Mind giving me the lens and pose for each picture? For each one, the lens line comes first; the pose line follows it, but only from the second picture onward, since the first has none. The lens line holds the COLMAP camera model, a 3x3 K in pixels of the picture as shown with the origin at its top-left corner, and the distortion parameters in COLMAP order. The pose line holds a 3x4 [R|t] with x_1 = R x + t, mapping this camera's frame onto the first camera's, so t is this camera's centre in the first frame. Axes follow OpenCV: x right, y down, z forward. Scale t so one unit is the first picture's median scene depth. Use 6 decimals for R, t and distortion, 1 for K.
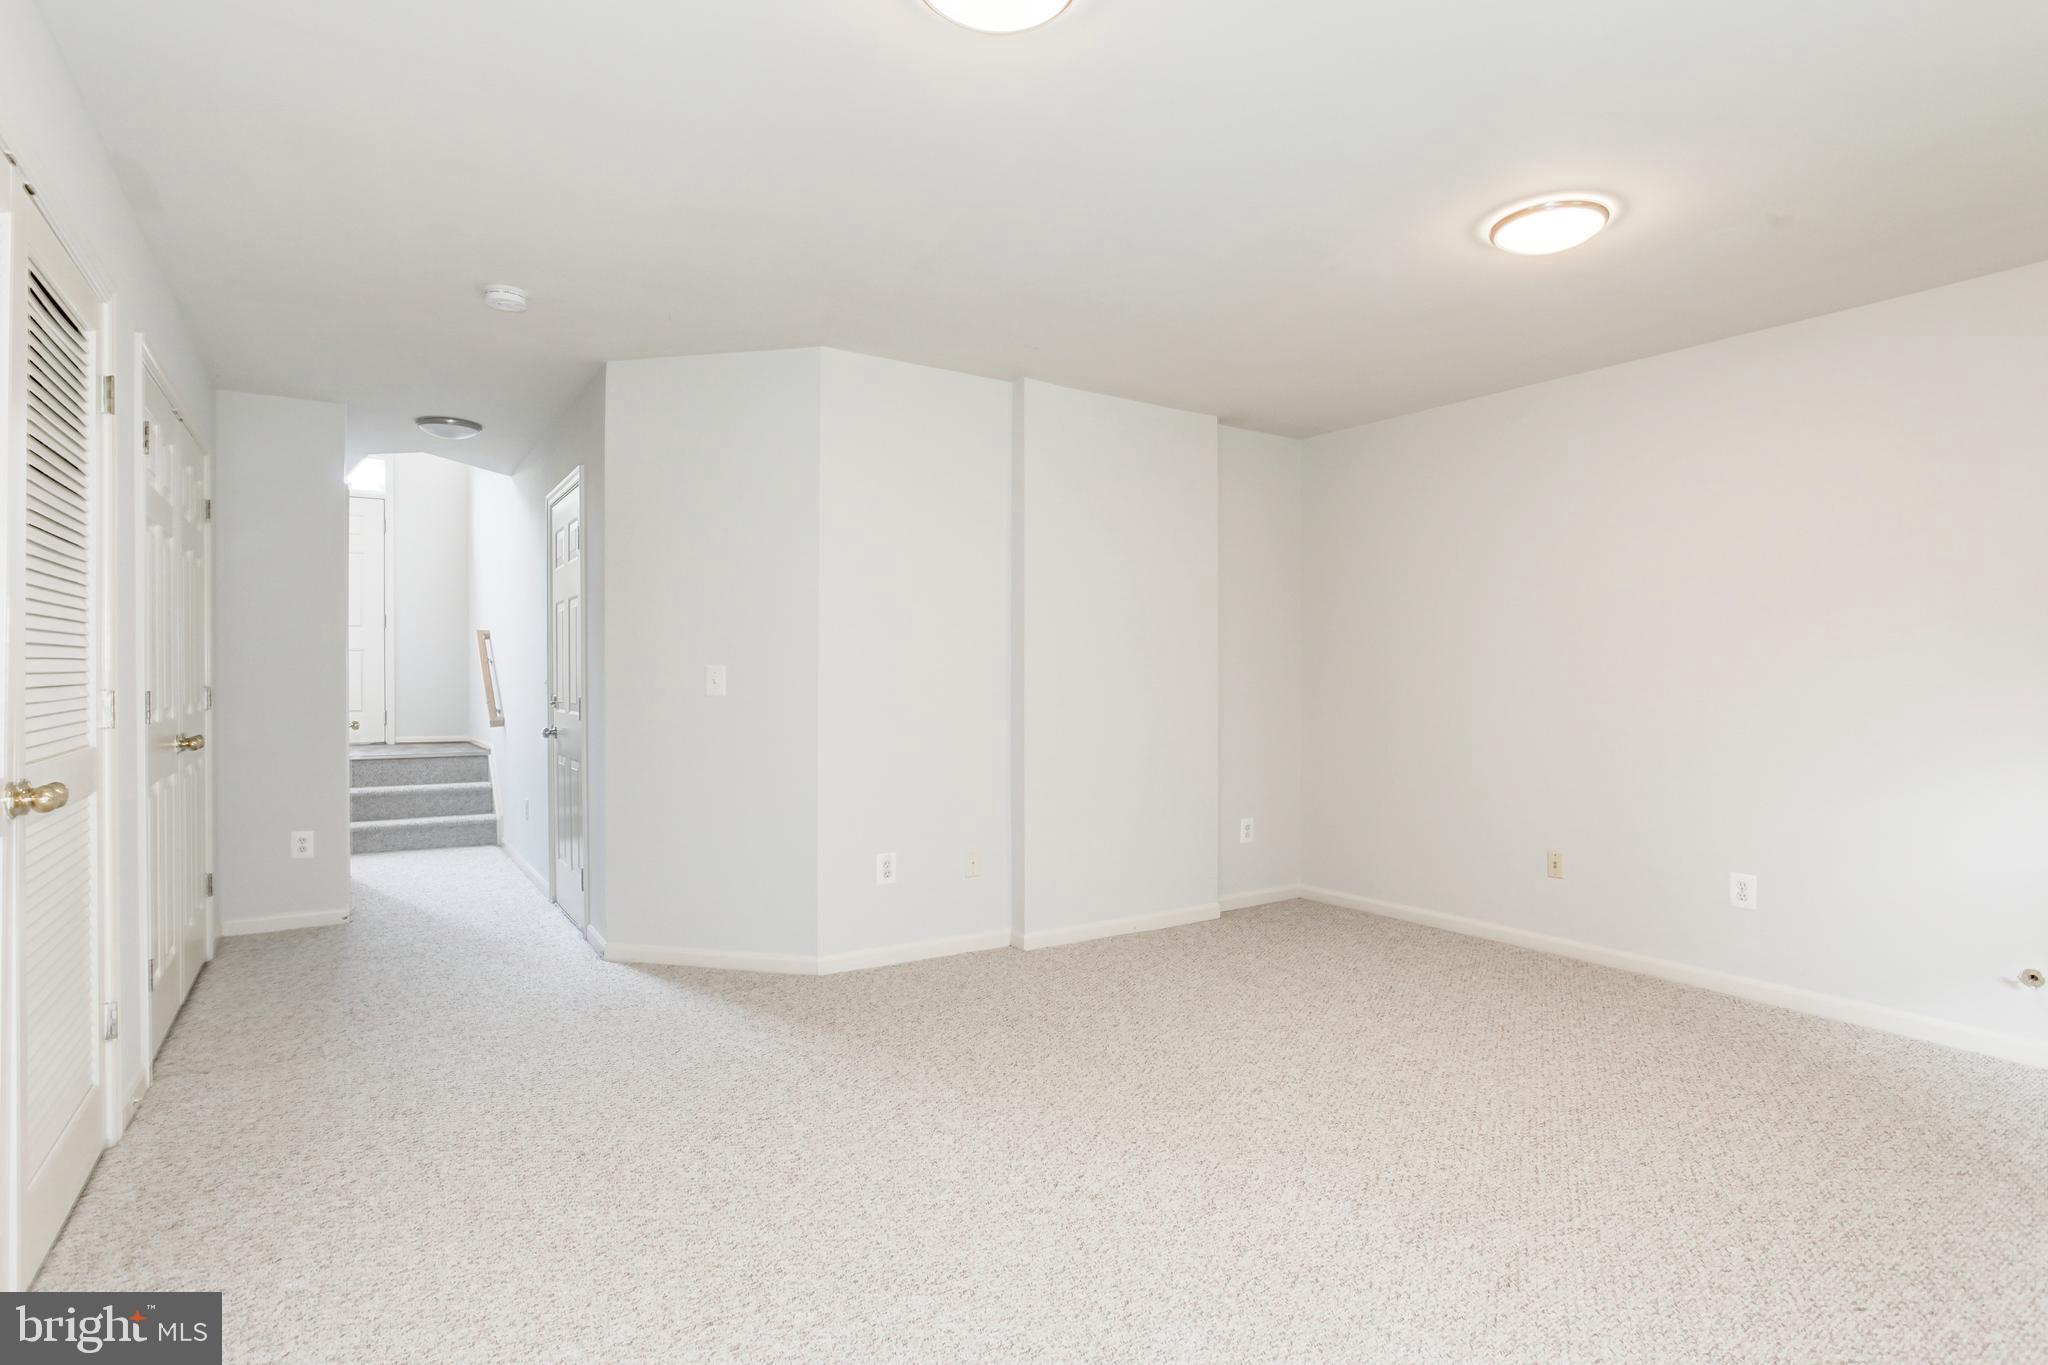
lens RADIAL K [[1025.0, 0, 1058.9], [0, 1025.0, 687.5], [0, 0, 1]] dist [-0.000775, 0.031968]
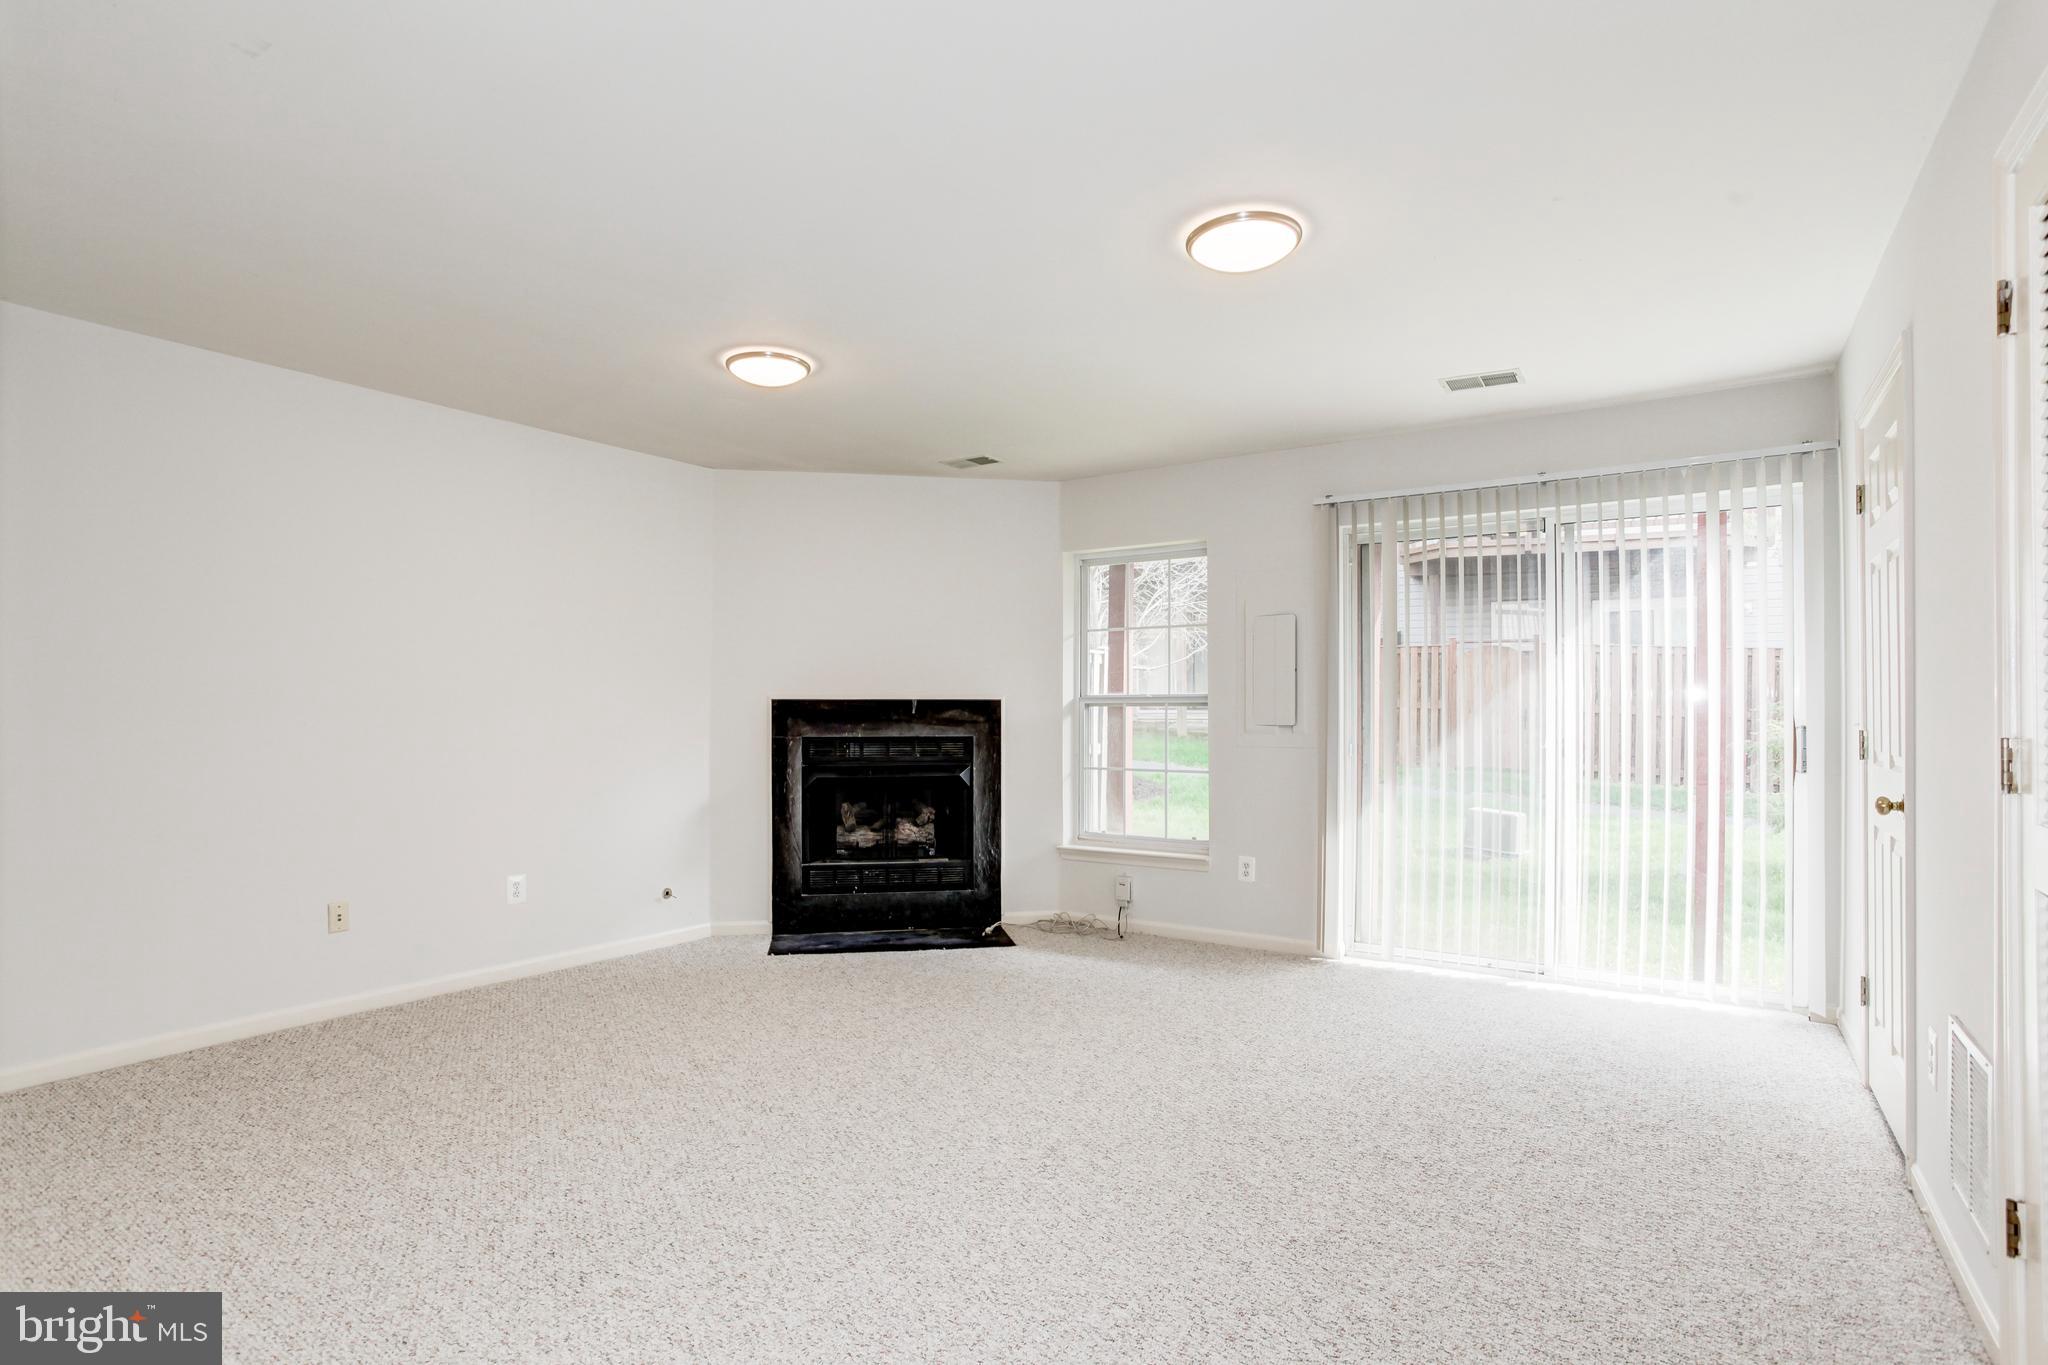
lens RADIAL K [[1025.0, 0, 1058.9], [0, 1025.0, 687.5], [0, 0, 1]] dist [-0.000775, 0.031968]
pose [[-0.385368, 0.029267, 0.922299, -0.875921], [-0.001983, 0.999468, -0.032544, 0.015958], [-0.922761, -0.014371, -0.385105, 1.216623]]
